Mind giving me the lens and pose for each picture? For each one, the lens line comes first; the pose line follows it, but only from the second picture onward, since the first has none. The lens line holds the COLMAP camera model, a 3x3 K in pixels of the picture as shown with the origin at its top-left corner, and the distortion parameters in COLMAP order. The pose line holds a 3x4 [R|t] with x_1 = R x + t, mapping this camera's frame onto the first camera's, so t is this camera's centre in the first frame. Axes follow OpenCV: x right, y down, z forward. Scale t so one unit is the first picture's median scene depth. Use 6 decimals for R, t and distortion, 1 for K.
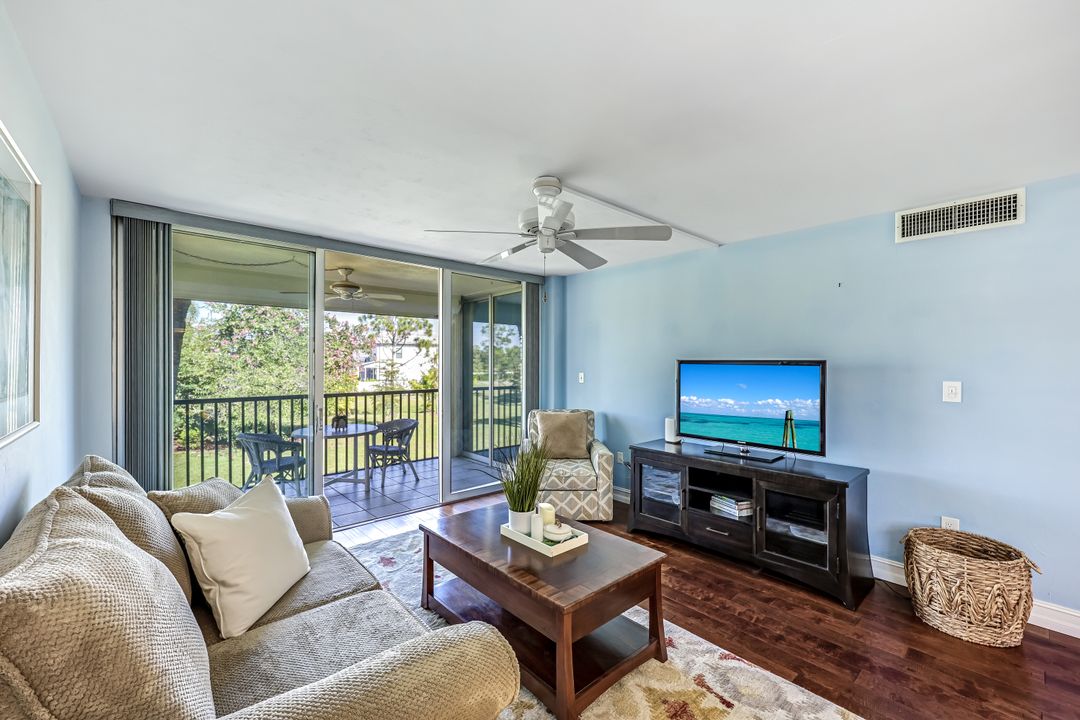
lens RADIAL K [[435.7, 0, 532.6], [0, 435.7, 369.7], [0, 0, 1]] dist [-0.000582, 0.001282]
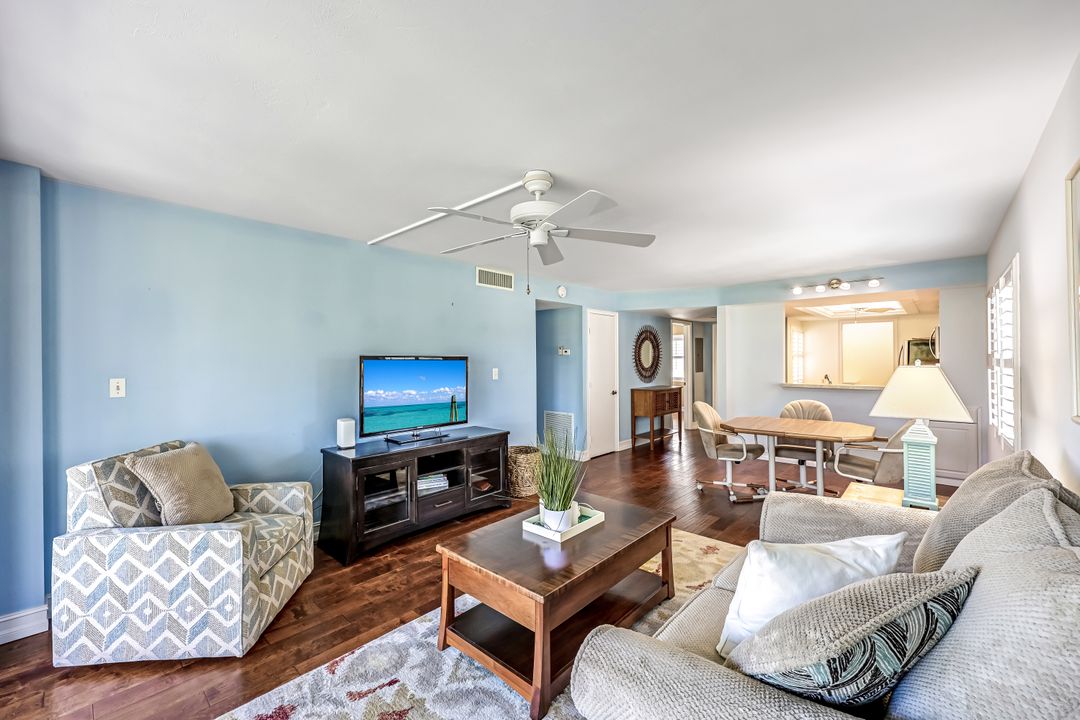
lens RADIAL K [[435.7, 0, 546.0], [0, 435.7, 351.7], [0, 0, 1]] dist [-0.000582, 0.001282]
pose [[-0.103703, 0.016812, 0.994466, -0.307021], [0.022160, 0.999648, -0.014589, -0.003939], [-0.994361, 0.020524, -0.104039, 0.340838]]
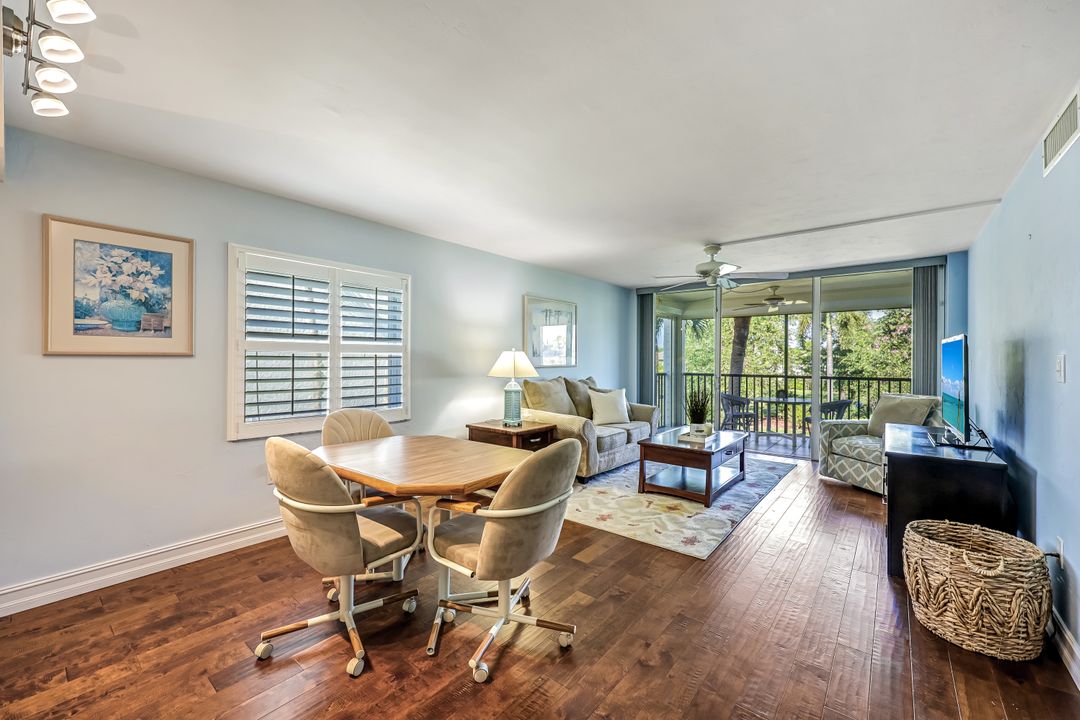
lens RADIAL K [[435.7, 0, 537.2], [0, 435.7, 359.6], [0, 0, 1]] dist [-0.000582, 0.001282]
pose [[0.156170, -0.000716, -0.987730, 1.065943], [-0.018936, 0.999814, -0.003719, 0.038847], [0.987549, 0.019284, 0.156128, 0.003826]]
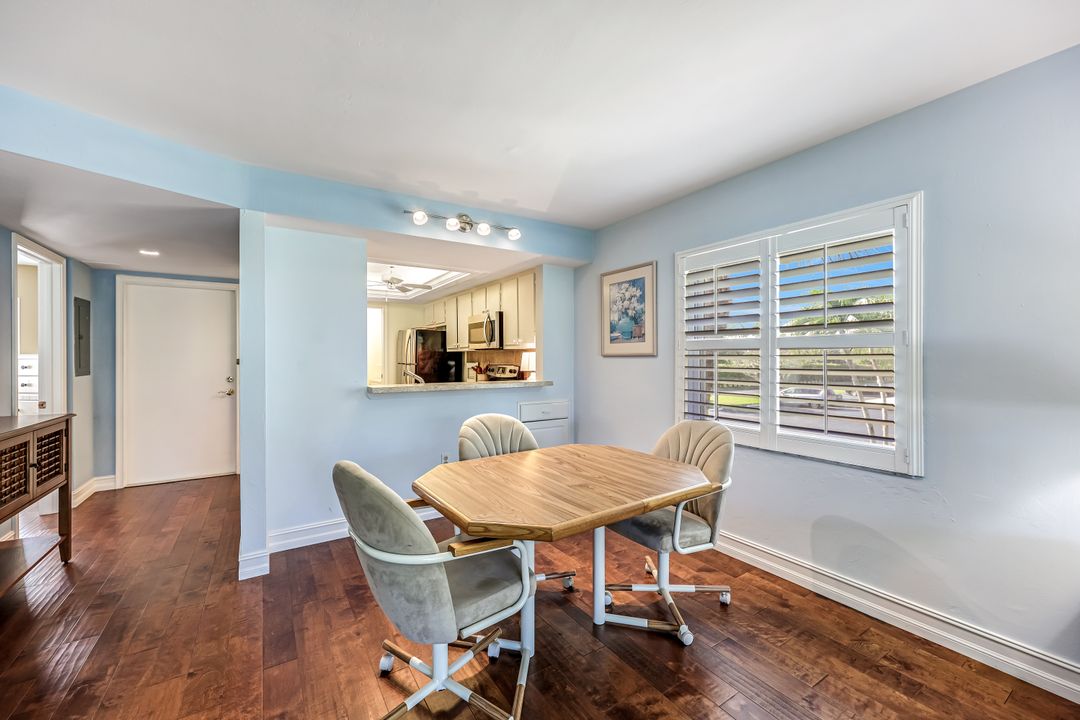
lens RADIAL K [[435.7, 0, 532.9], [0, 435.7, 357.5], [0, 0, 1]] dist [-0.000582, 0.001282]
pose [[-0.987108, 0.003281, 0.160025, 0.385847], [0.005910, 0.999855, 0.015960, 0.028997], [-0.159949, 0.016700, -0.986984, 0.451580]]
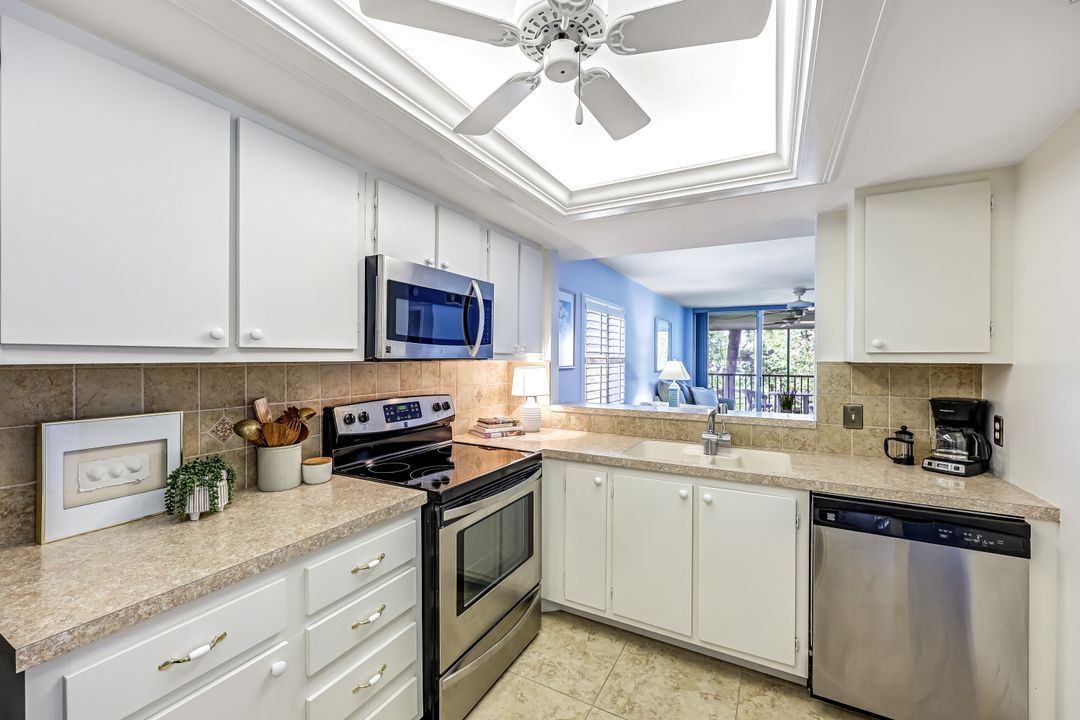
lens RADIAL K [[435.7, 0, 535.0], [0, 435.7, 361.8], [0, 0, 1]] dist [-0.000582, 0.001282]
pose [[0.331271, 0.010020, -0.943482, 1.272935], [-0.018802, 0.999815, 0.004016, 0.021592], [0.943348, 0.016409, 0.331398, -0.887188]]
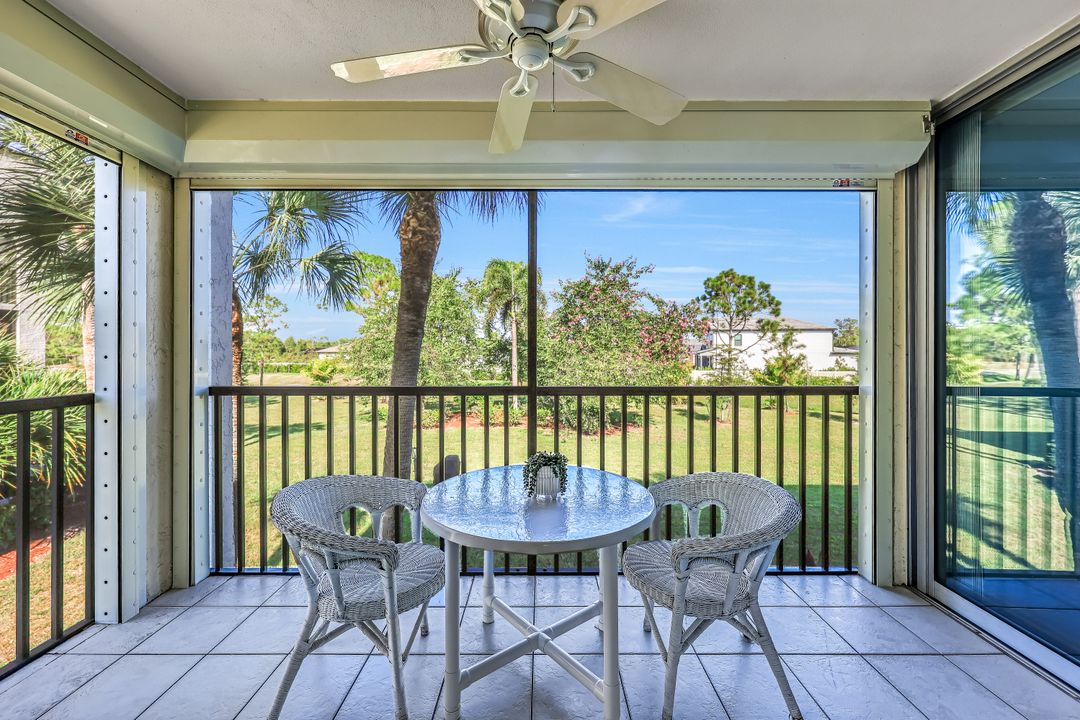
lens RADIAL K [[435.7, 0, 545.9], [0, 435.7, 352.2], [0, 0, 1]] dist [-0.000582, 0.001282]
pose [[0.755834, -0.002533, -0.654758, -0.268916], [-0.007223, 0.999899, -0.012207, 0.031682], [0.654723, 0.013956, 0.755740, 0.931297]]
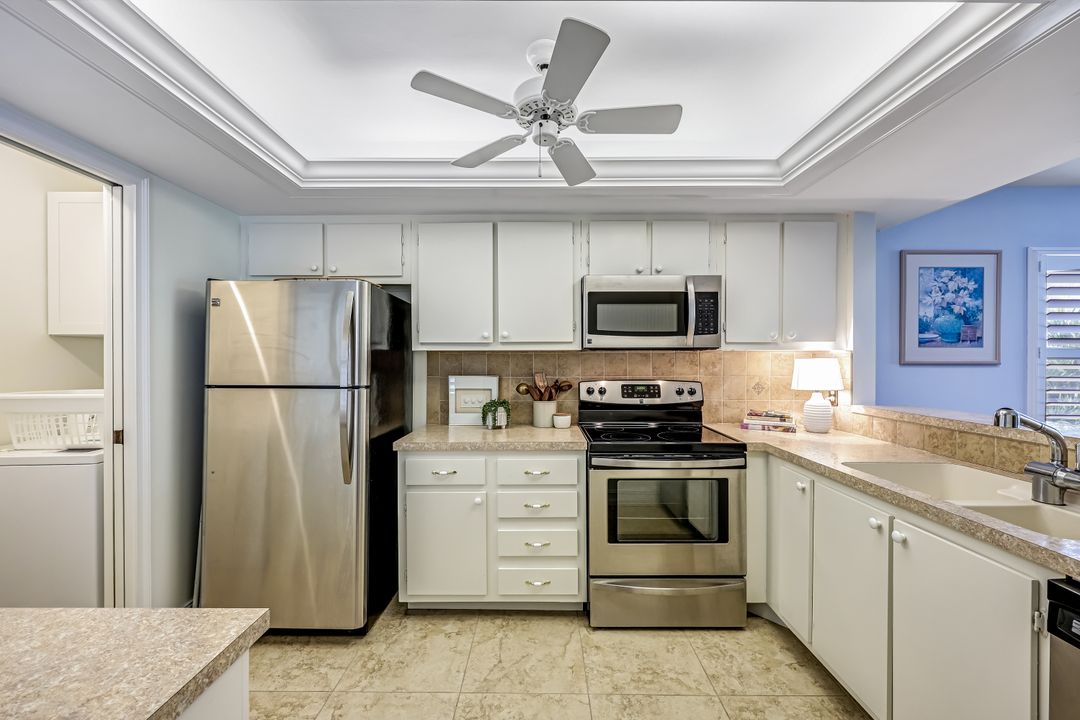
lens RADIAL K [[435.7, 0, 542.5], [0, 435.7, 360.9], [0, 0, 1]] dist [-0.000582, 0.001282]
pose [[-0.656634, 0.004861, -0.754194, 1.320510], [-0.011994, 0.999785, 0.016886, 0.032070], [0.754114, 0.020133, -0.656435, -0.530461]]
